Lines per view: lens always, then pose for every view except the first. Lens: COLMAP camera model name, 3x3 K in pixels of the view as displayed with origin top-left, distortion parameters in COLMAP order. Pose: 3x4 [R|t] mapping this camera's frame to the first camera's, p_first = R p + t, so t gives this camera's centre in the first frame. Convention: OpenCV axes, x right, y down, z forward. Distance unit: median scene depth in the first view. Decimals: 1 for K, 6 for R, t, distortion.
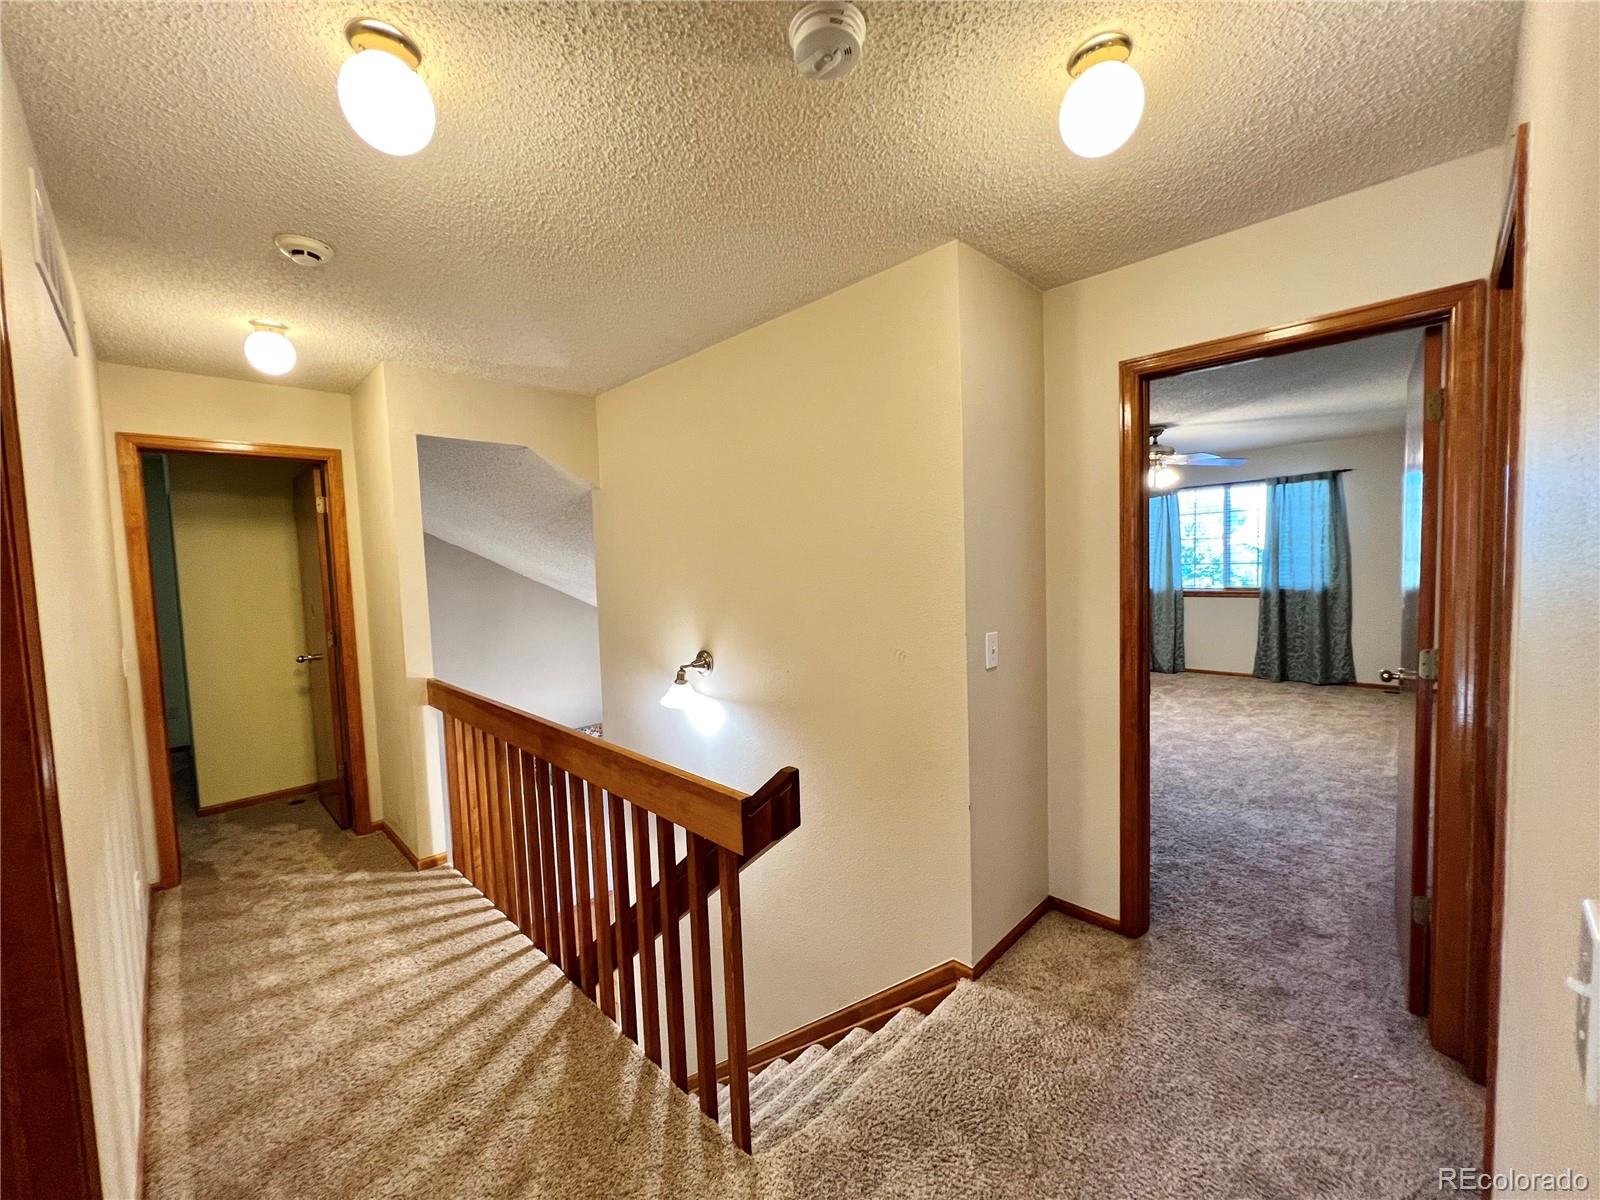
lens RADIAL K [[641.8, 0, 806.8], [0, 641.8, 608.9], [0, 0, 1]] dist [0.015297, -0.000051]
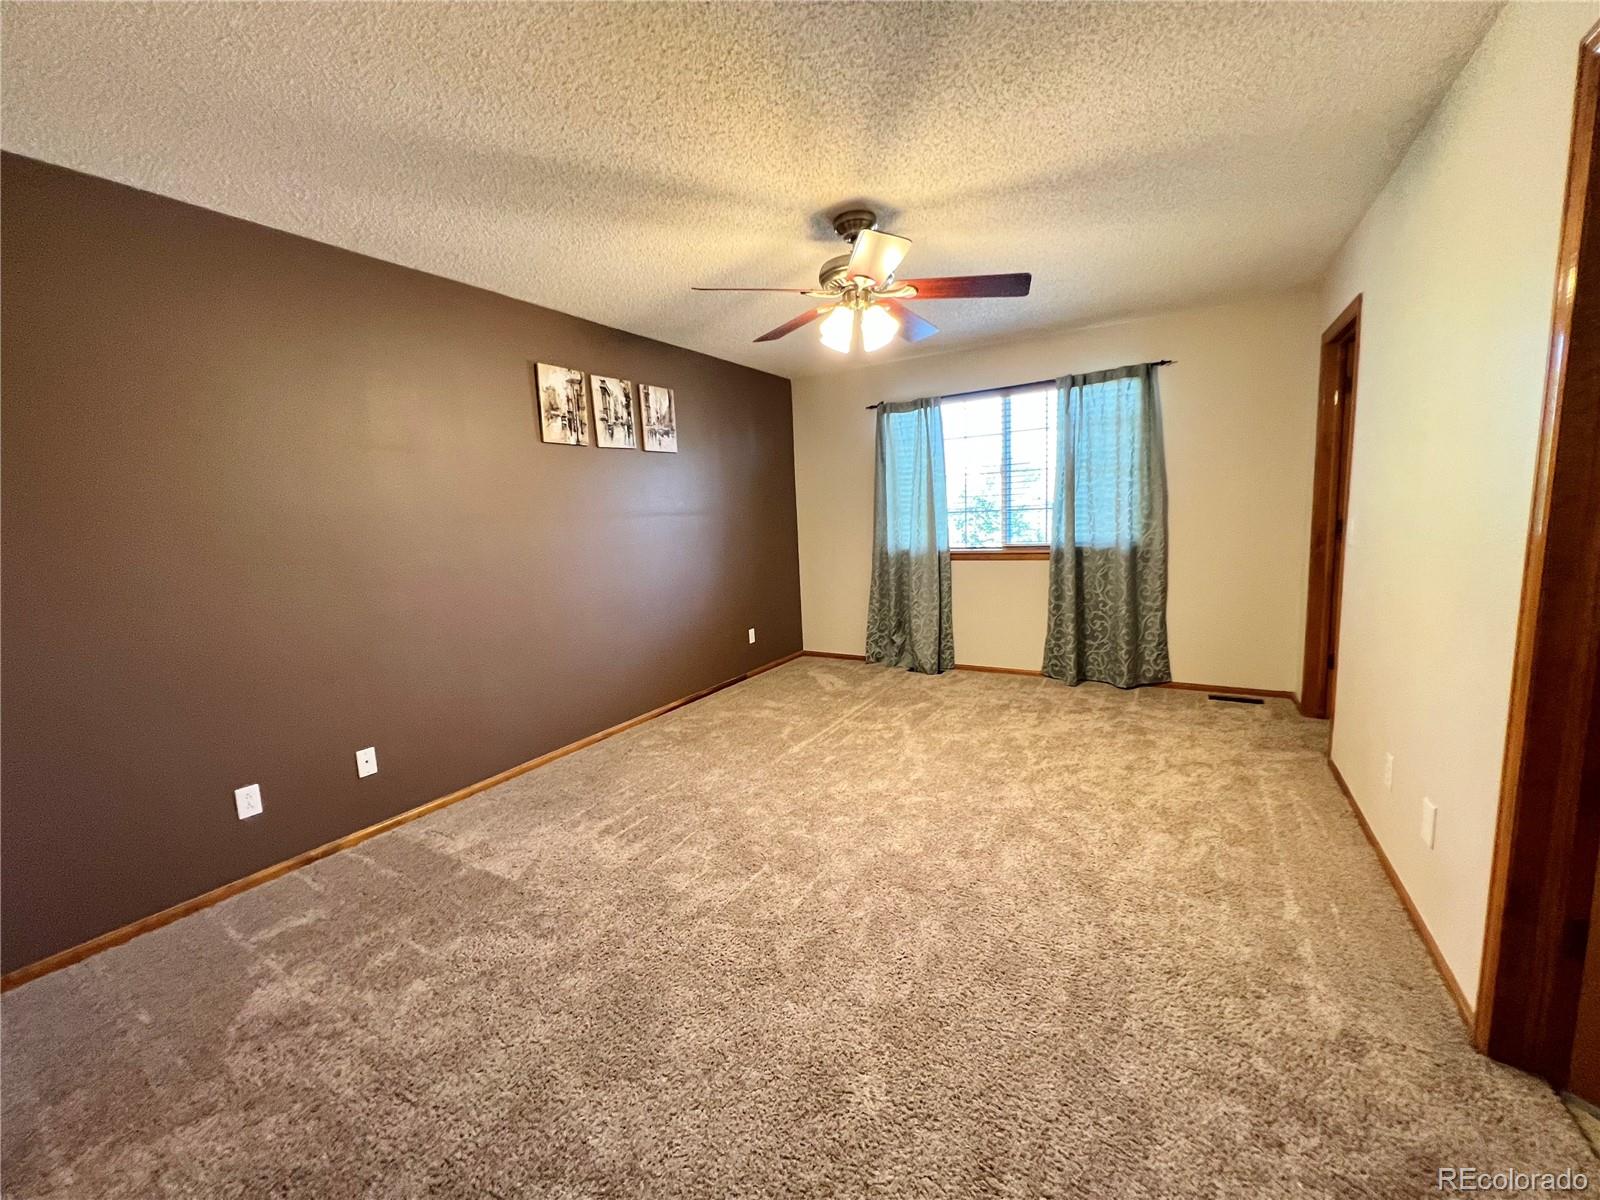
lens RADIAL K [[633.7, 0, 800.0], [0, 633.7, 600.0], [0, 0, 1]] dist [-0.005977, -0.000467]
pose [[0.973100, -0.034867, 0.227731, 0.310317], [0.023027, 0.998251, 0.054441, -0.018266], [-0.229231, -0.047733, 0.972201, 0.437018]]
